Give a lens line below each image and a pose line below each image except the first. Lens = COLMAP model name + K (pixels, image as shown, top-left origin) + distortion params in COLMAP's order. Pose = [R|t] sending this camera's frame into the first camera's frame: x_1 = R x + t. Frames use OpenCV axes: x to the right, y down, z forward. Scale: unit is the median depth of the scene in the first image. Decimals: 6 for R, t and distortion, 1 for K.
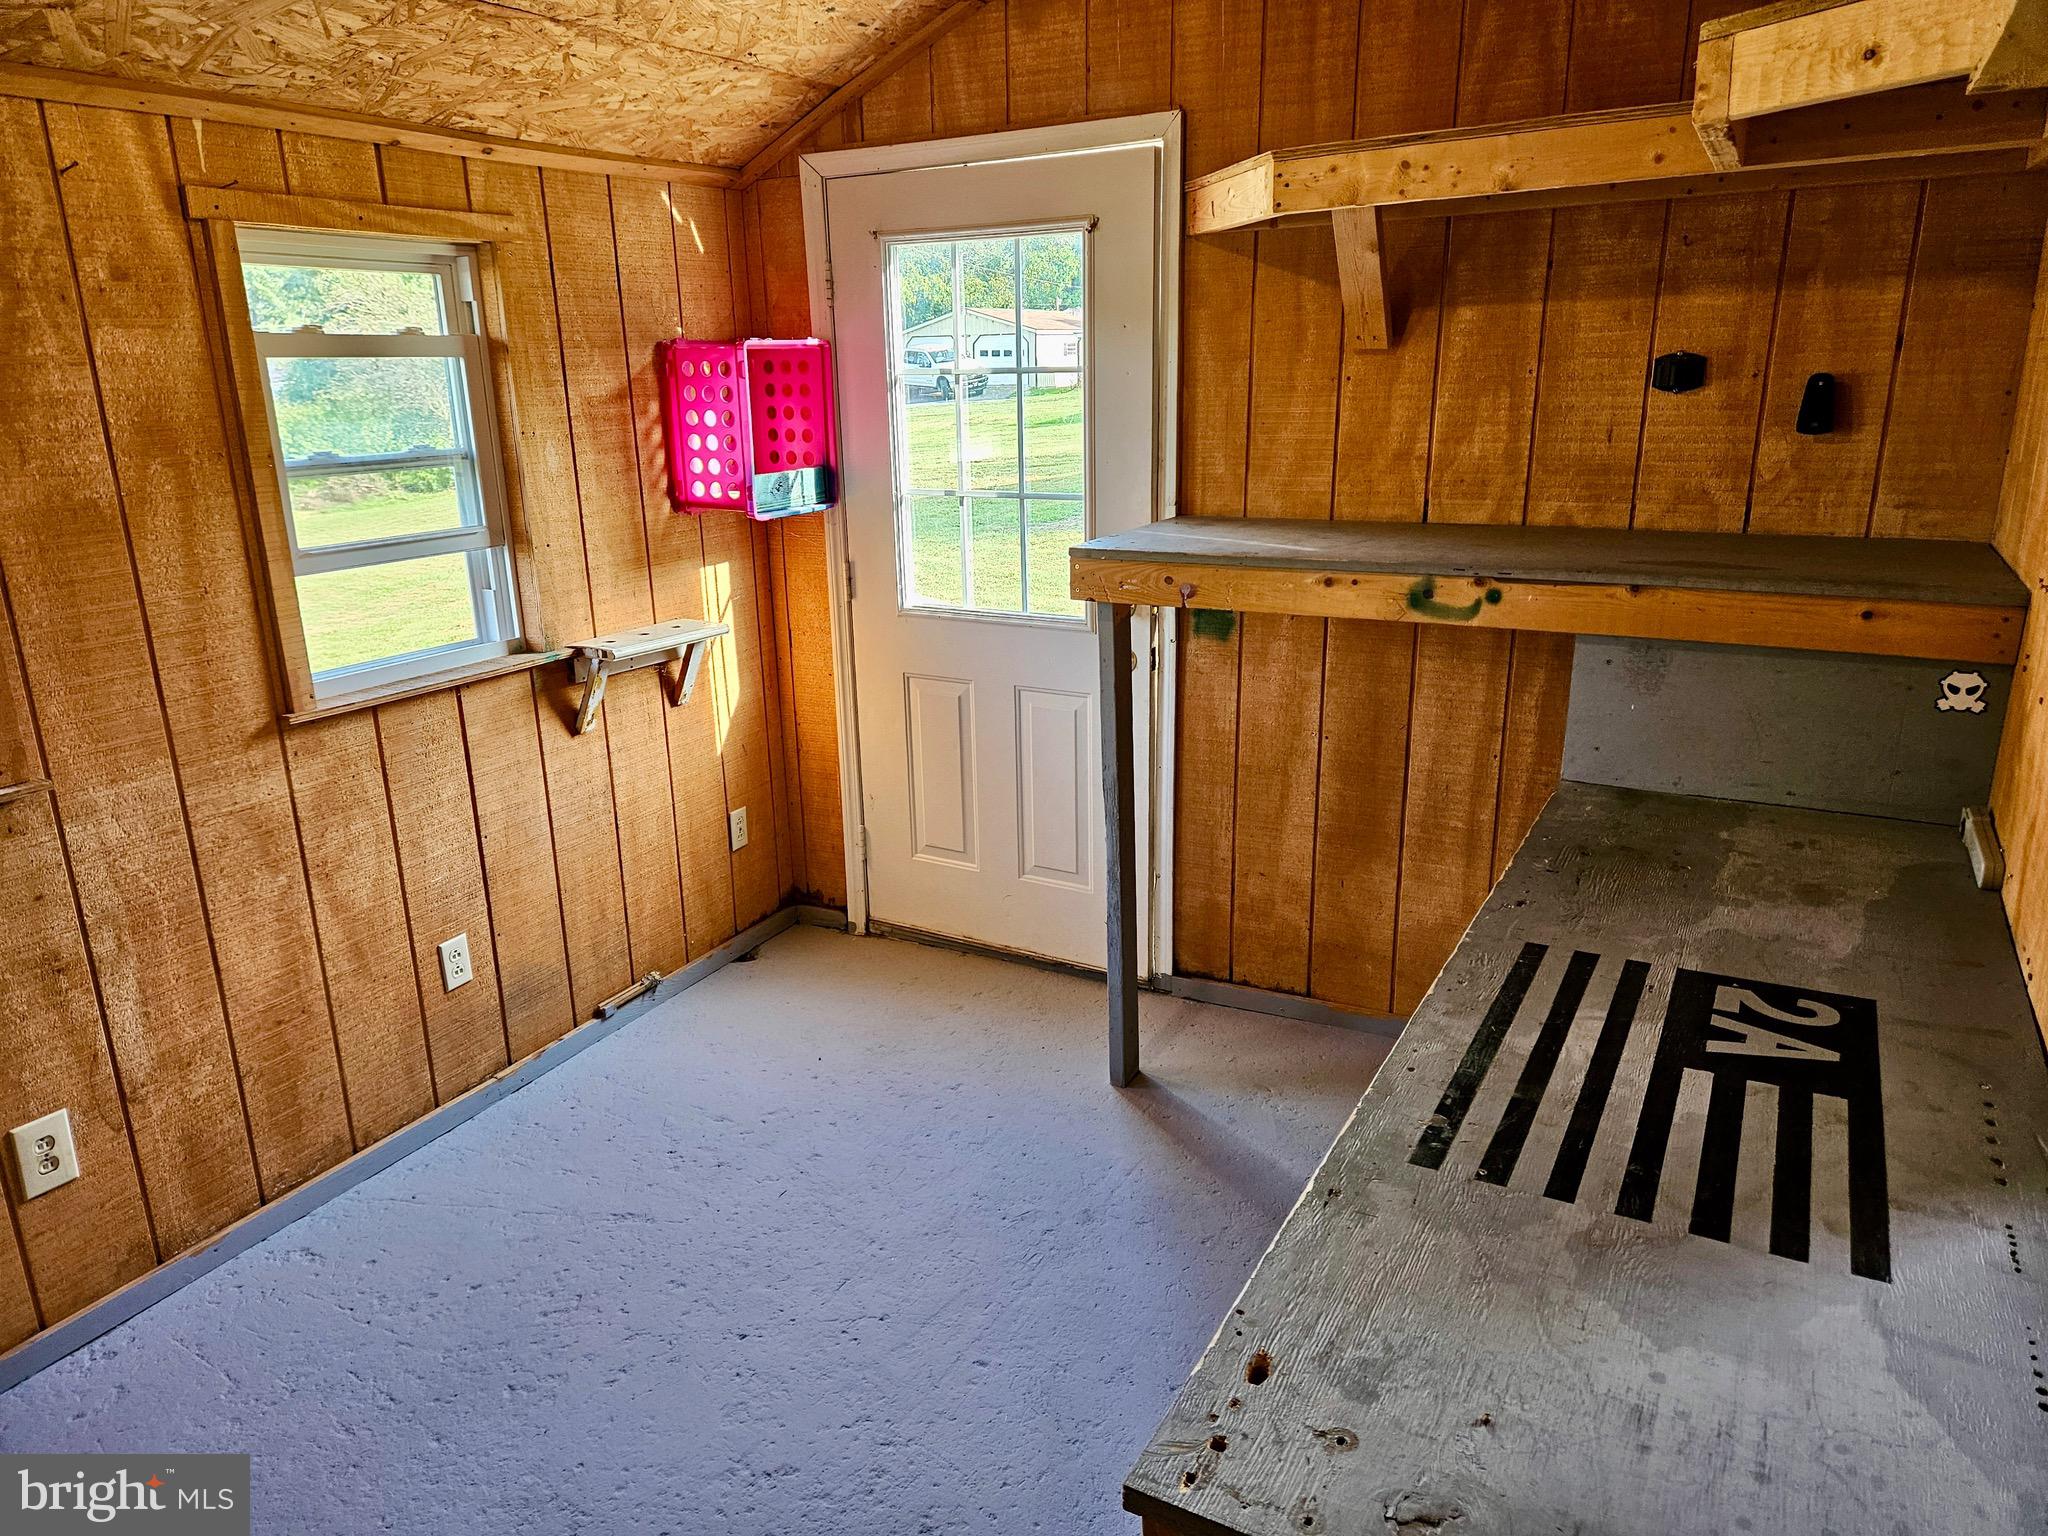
lens RADIAL K [[1376.9, 0, 1012.0], [0, 1376.9, 769.6], [0, 0, 1]] dist [0.078696, -0.070186]
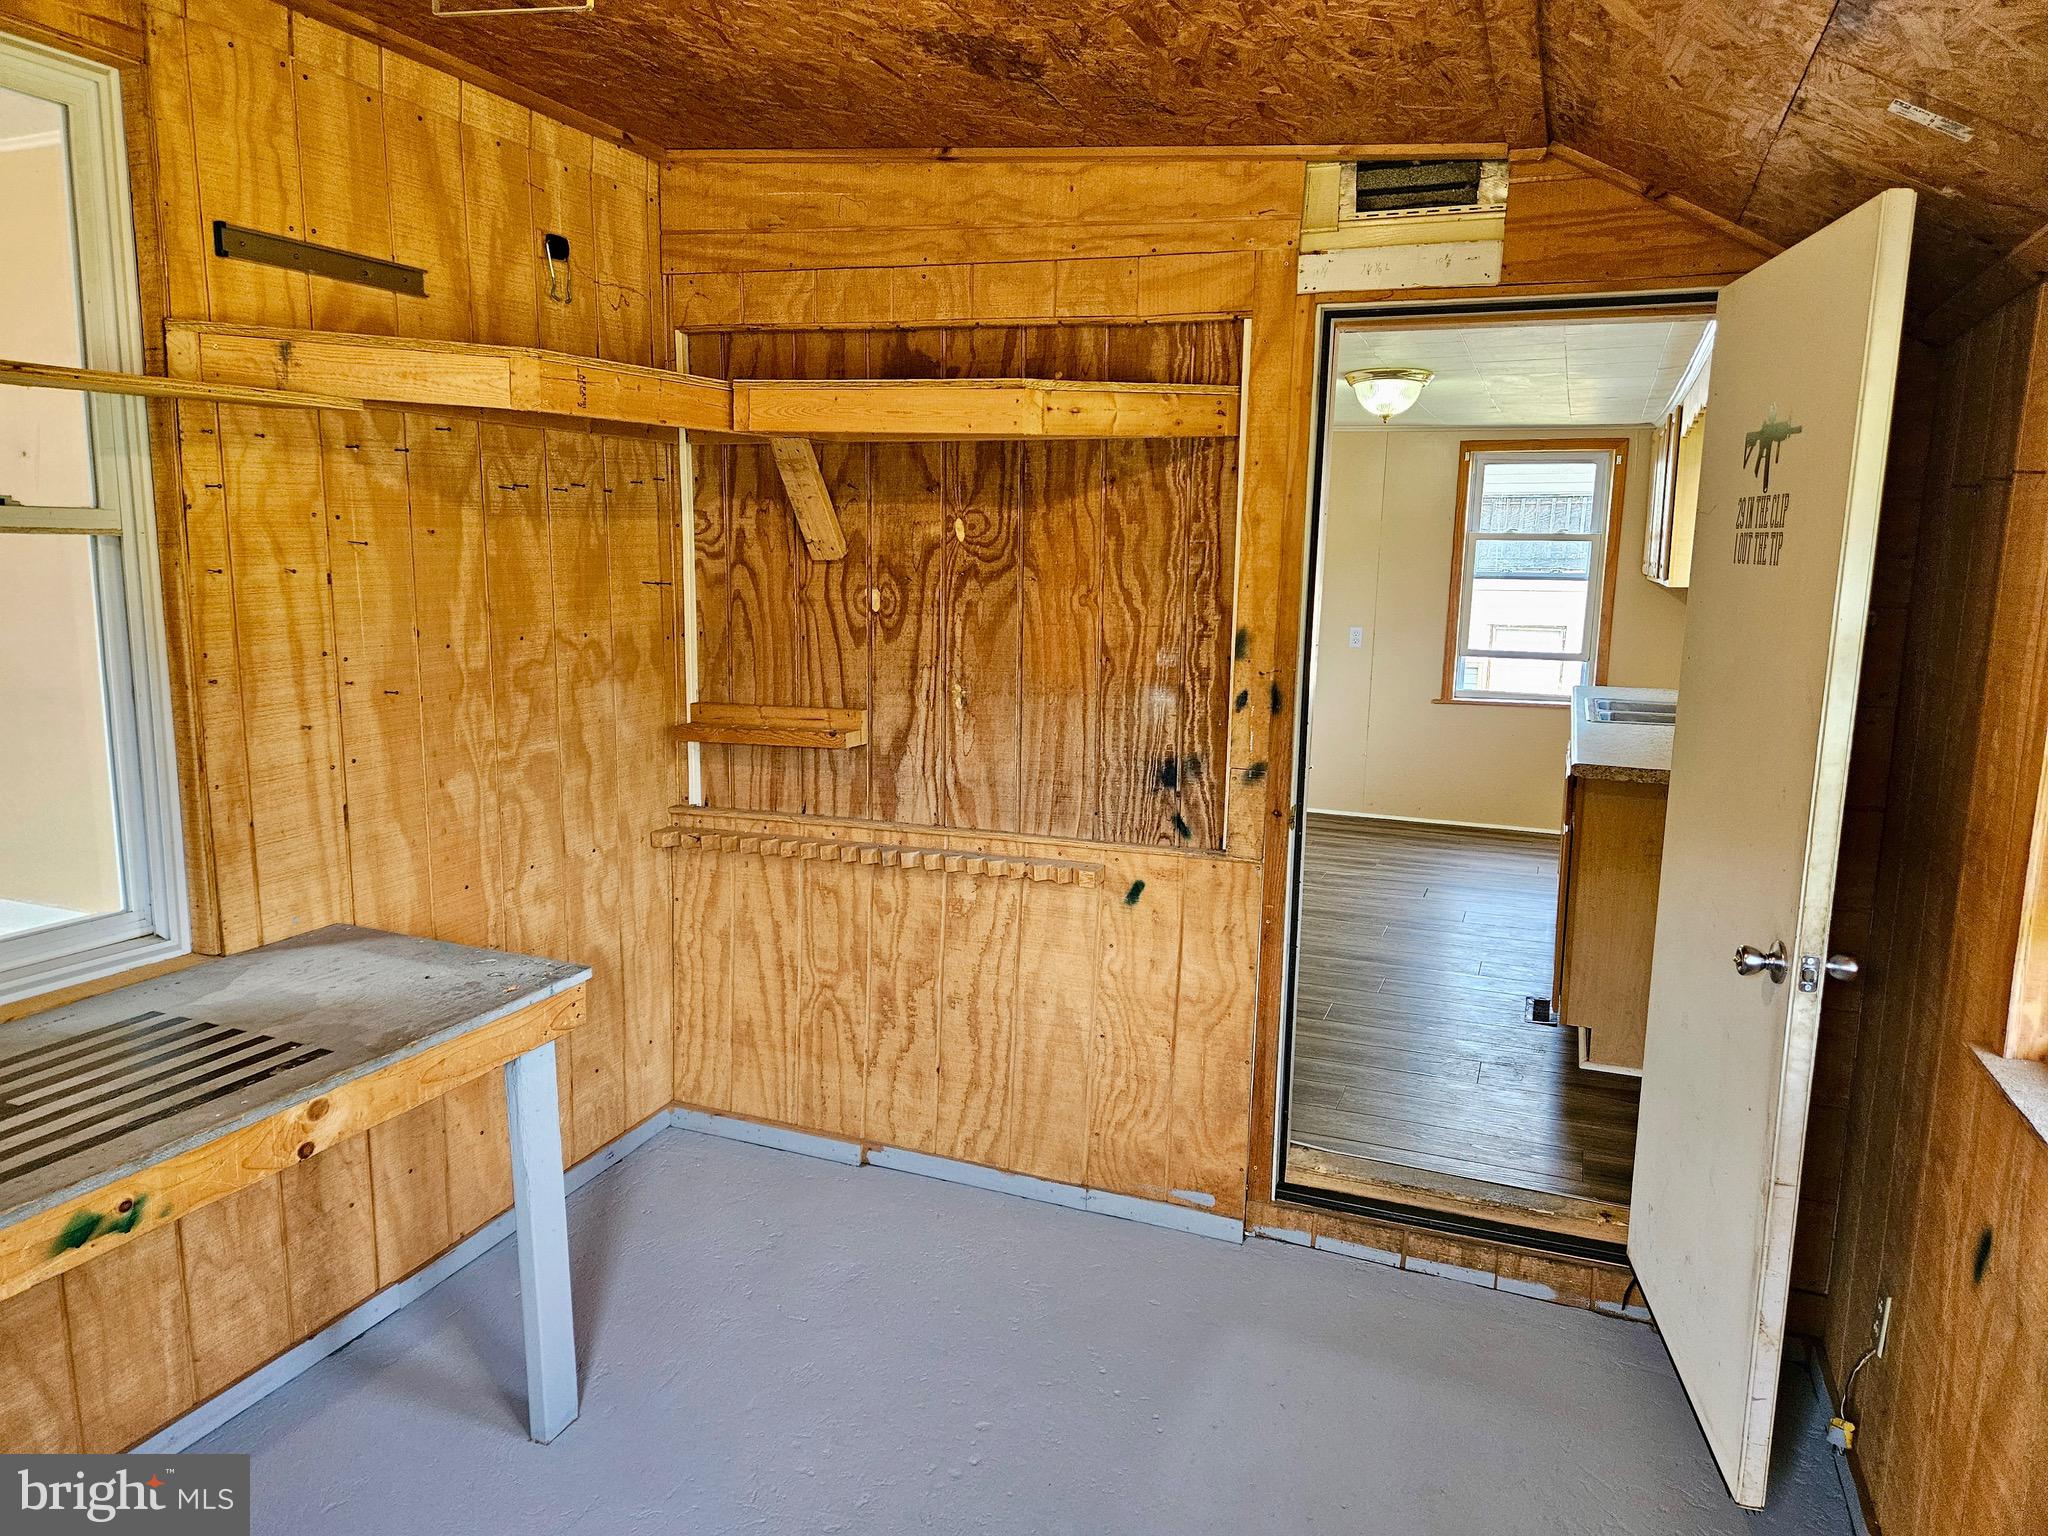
lens RADIAL K [[1376.9, 0, 1012.0], [0, 1376.9, 769.6], [0, 0, 1]] dist [0.078696, -0.070186]
pose [[-0.992312, 0.029090, -0.120297, -0.133264], [-0.026642, 0.898993, 0.437152, -0.326993], [0.120863, 0.436996, -0.891306, 1.086202]]
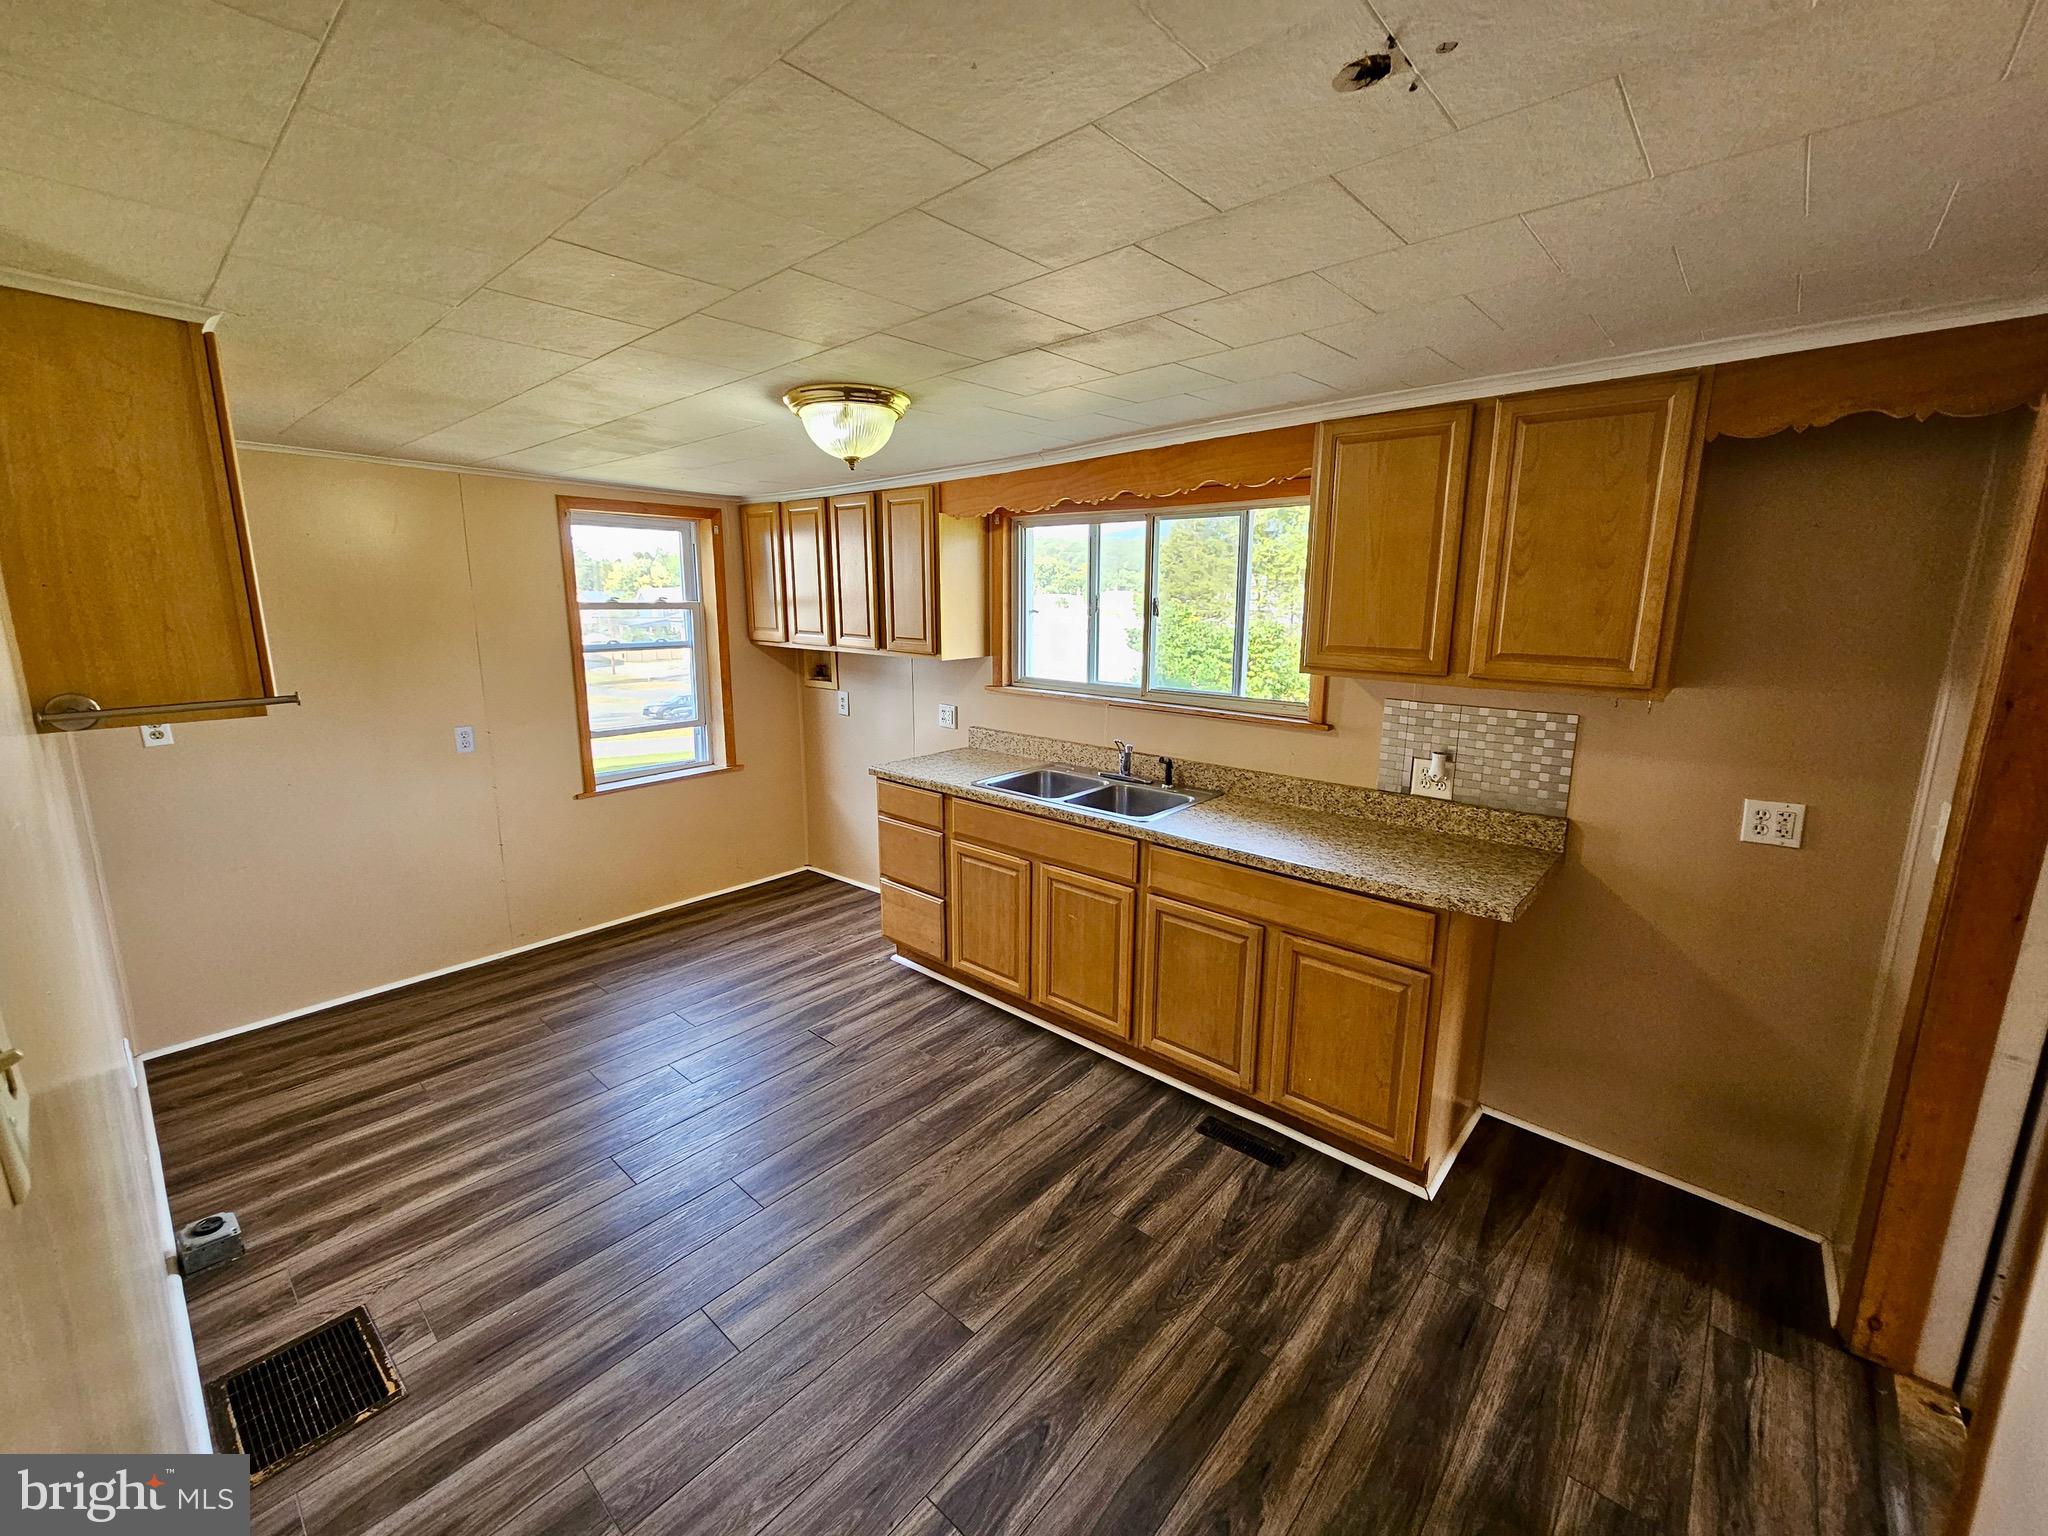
lens RADIAL K [[835.8, 0, 1014.8], [0, 835.8, 755.2], [0, 0, 1]] dist [0.002344, -0.000085]
pose [[-0.218966, 0.209835, -0.952902, -0.091652], [-0.281715, 0.921416, 0.267637, 0.043886], [0.934179, 0.327051, -0.142645, -0.350224]]
